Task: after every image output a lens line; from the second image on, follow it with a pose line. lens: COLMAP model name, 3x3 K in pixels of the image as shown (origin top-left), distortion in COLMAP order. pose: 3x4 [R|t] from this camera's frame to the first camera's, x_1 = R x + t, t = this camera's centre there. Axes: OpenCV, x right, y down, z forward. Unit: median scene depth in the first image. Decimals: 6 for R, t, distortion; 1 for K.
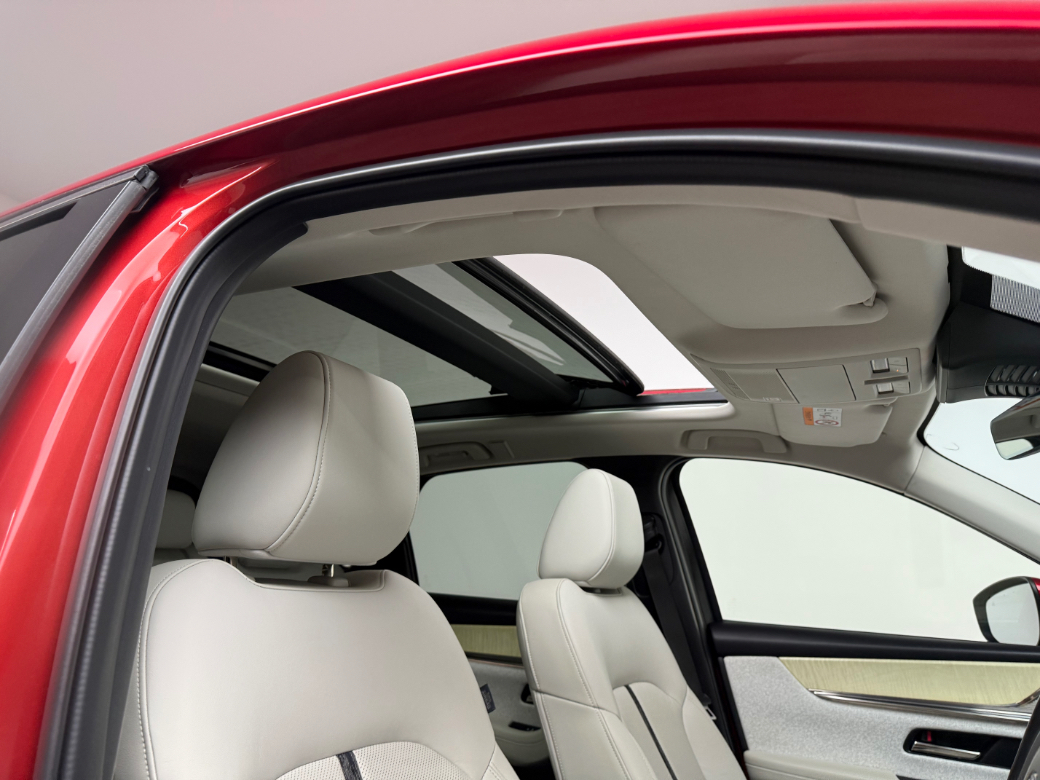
lens RADIAL K [[773.6, 0, 521.3], [0, 773.6, 371.9], [0, 0, 1]] dist [0.092610, -0.171823]
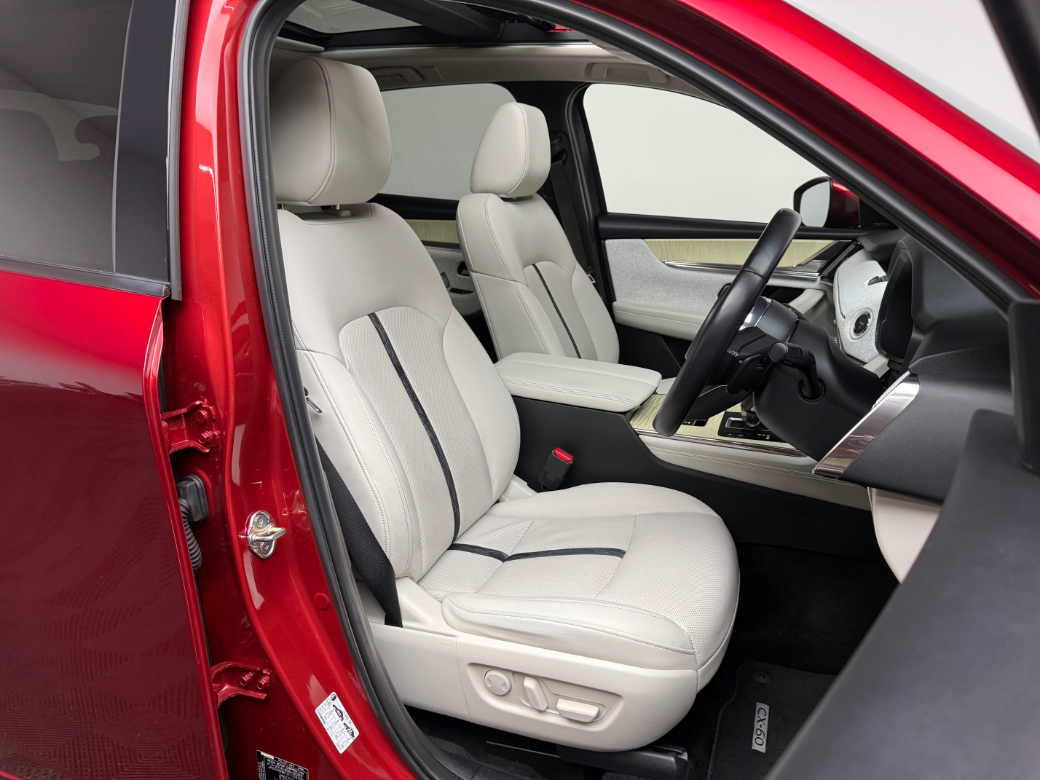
lens RADIAL K [[773.6, 0, 521.3], [0, 773.6, 371.9], [0, 0, 1]] dist [0.092610, -0.171823]
pose [[0.994699, -0.041777, 0.093959, -0.026647], [-0.012585, 0.857419, 0.514466, -0.142241], [-0.102055, -0.512921, 0.852348, -0.276350]]
